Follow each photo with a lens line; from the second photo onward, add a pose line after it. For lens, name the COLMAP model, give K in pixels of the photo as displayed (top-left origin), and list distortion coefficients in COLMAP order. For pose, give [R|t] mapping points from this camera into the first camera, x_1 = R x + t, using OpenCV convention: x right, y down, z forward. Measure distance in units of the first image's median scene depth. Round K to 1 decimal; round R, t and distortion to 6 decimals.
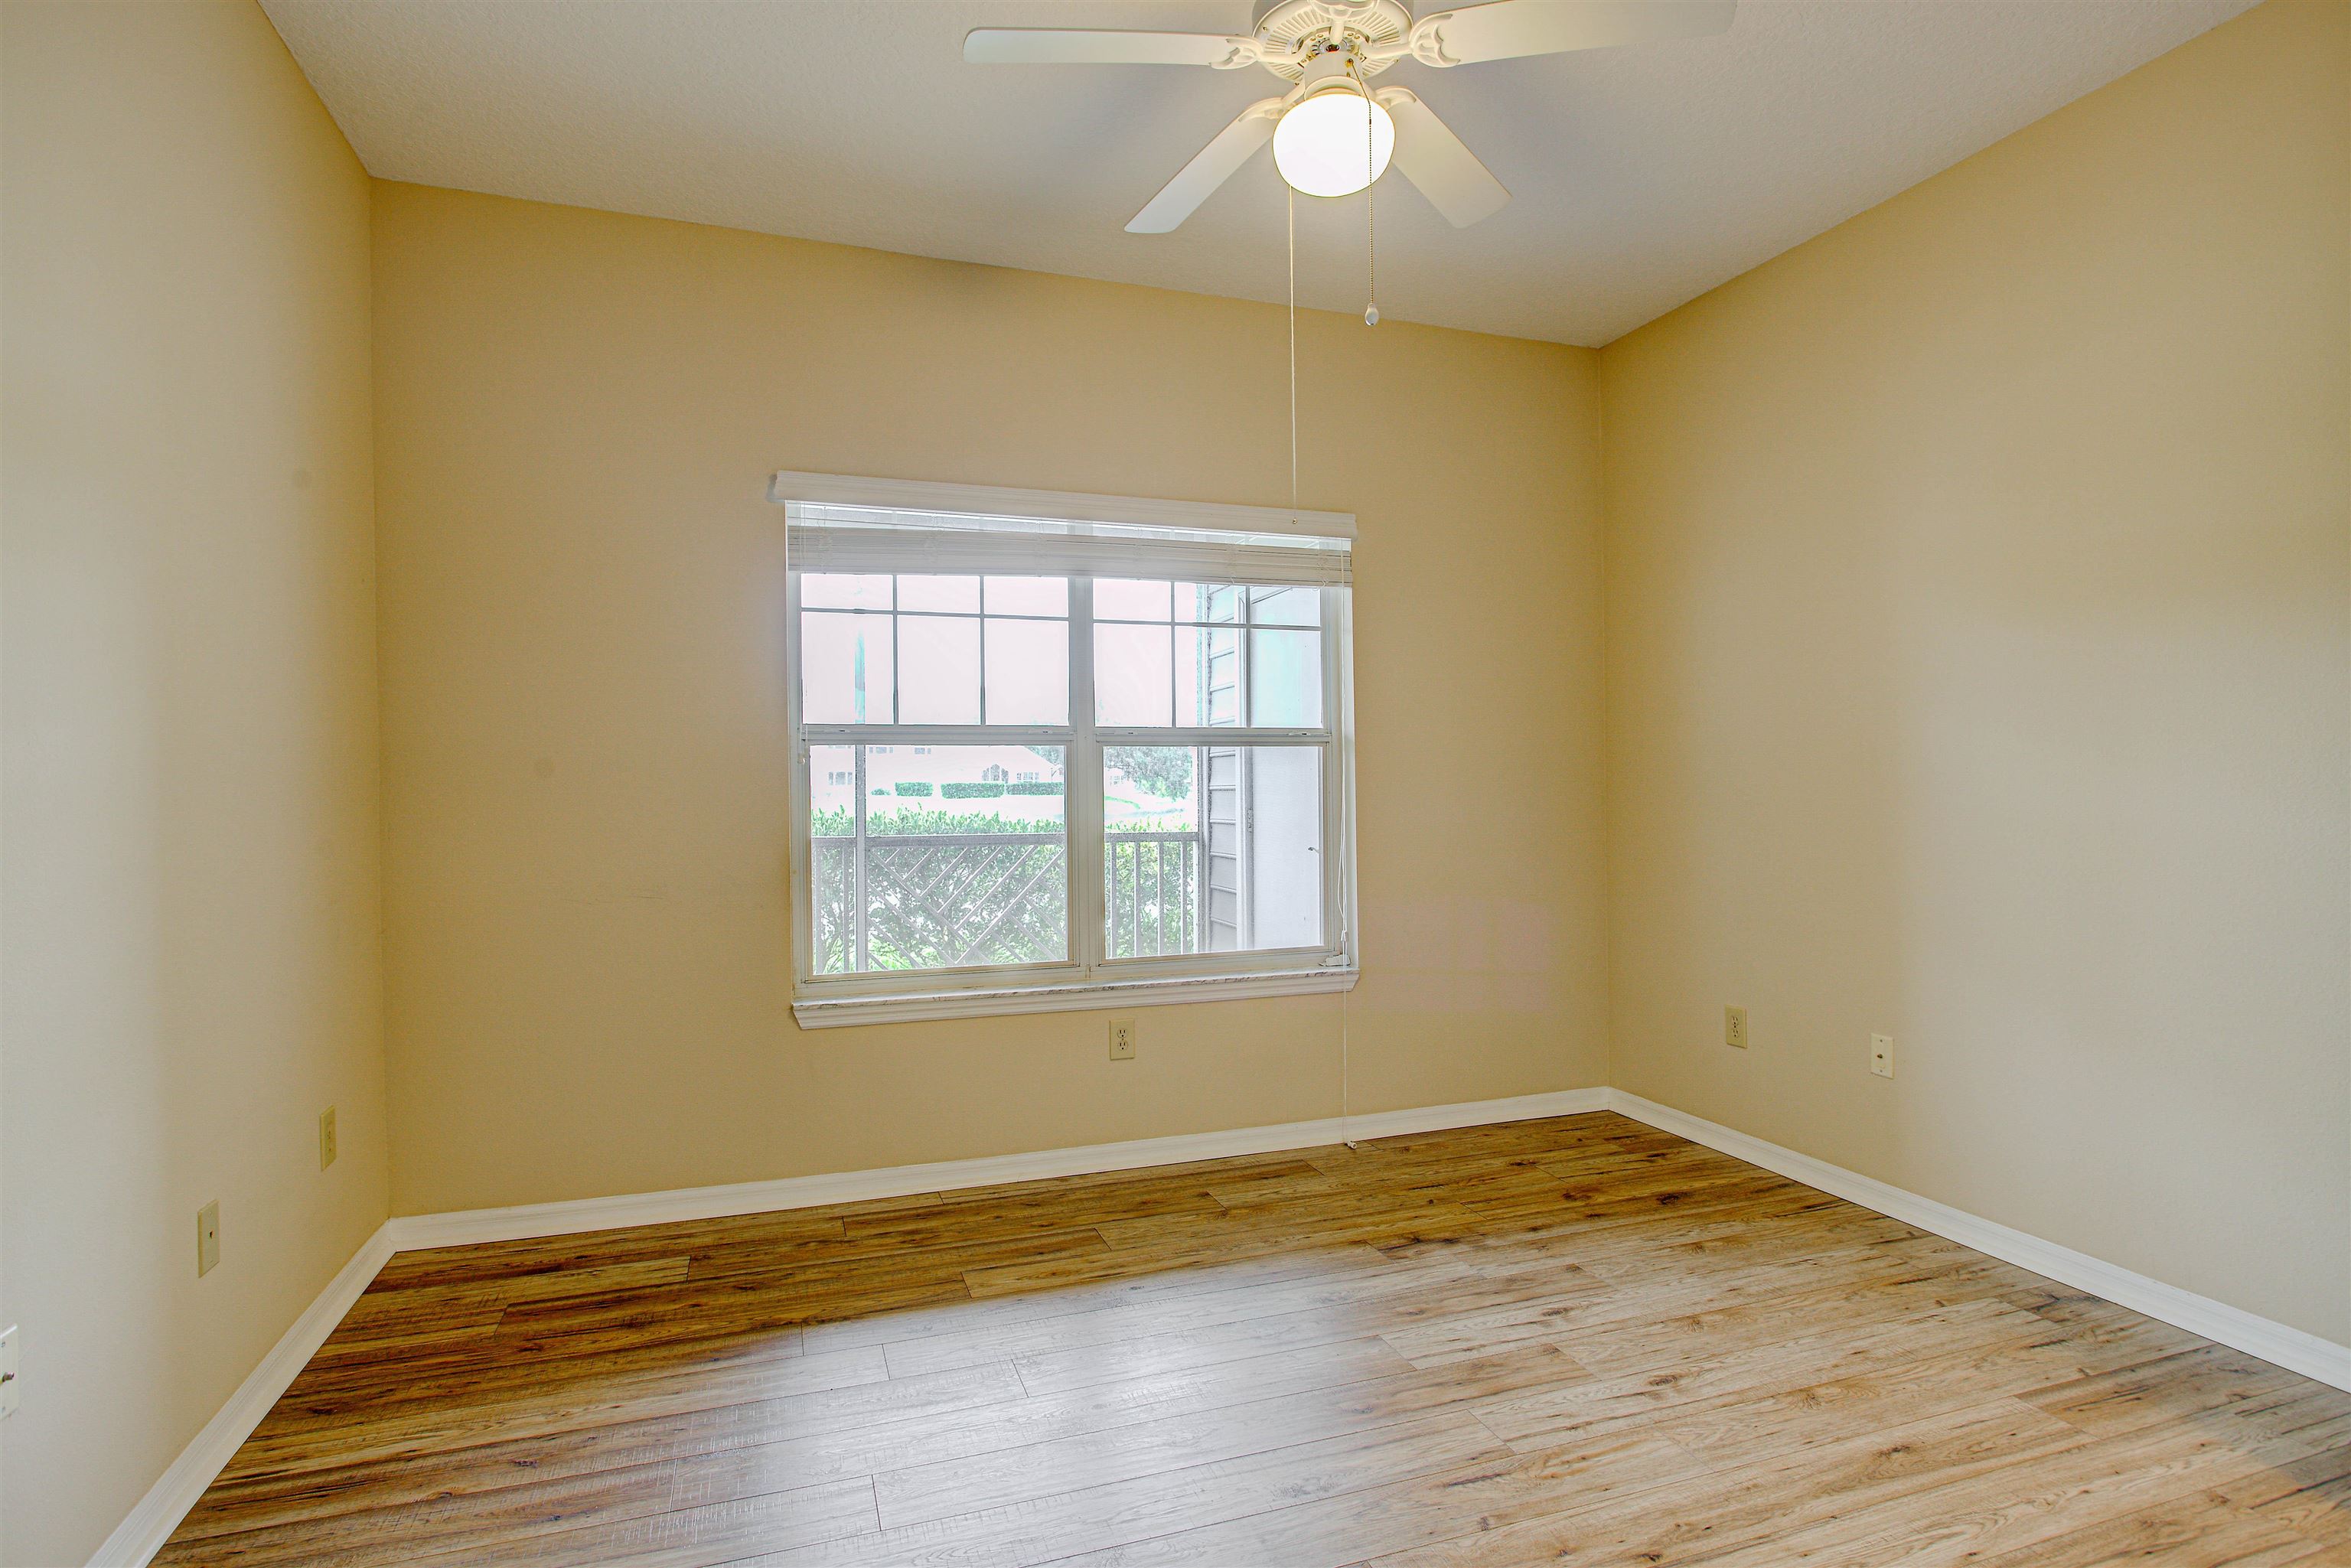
lens RADIAL K [[1179.8, 0, 1167.9], [0, 1179.8, 784.9], [0, 0, 1]] dist [-0.021959, 0.010372]
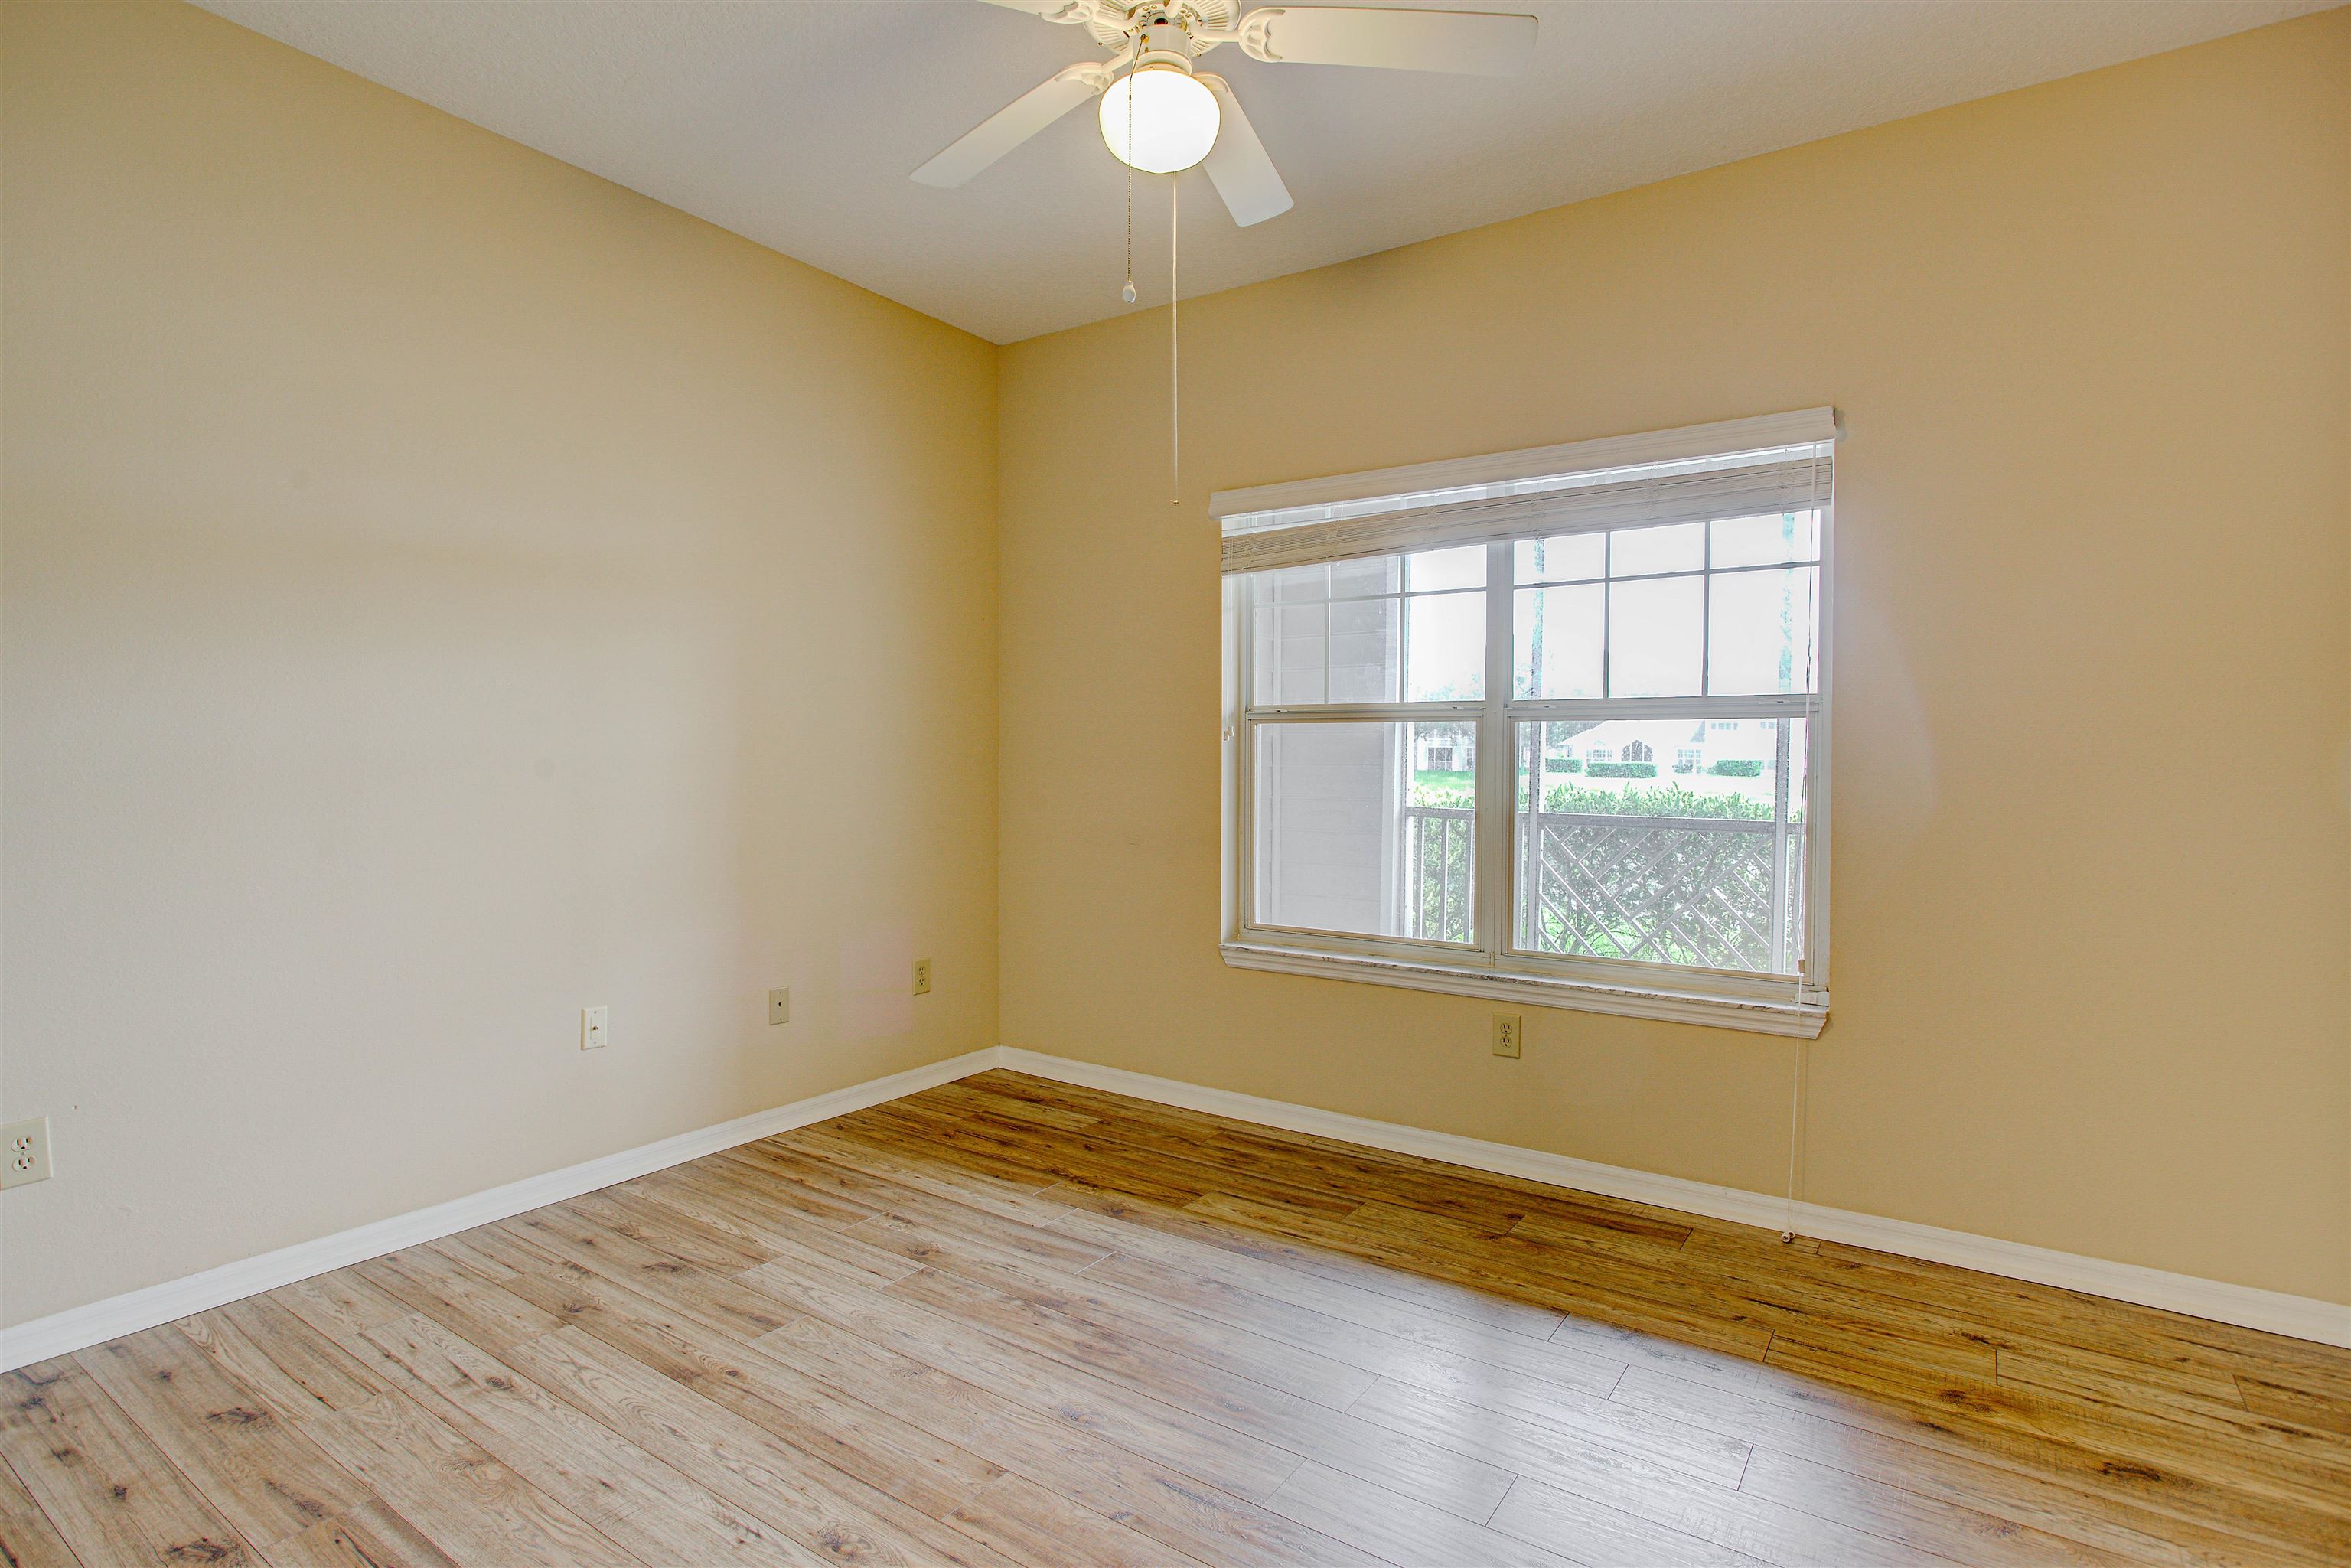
lens RADIAL K [[1179.8, 0, 1167.9], [0, 1179.8, 784.9], [0, 0, 1]] dist [-0.021959, 0.010372]
pose [[0.590644, 0.030404, -0.806359, 0.605896], [-0.013395, 0.999522, 0.027875, -0.005552], [0.806821, -0.005663, 0.590769, 0.258749]]
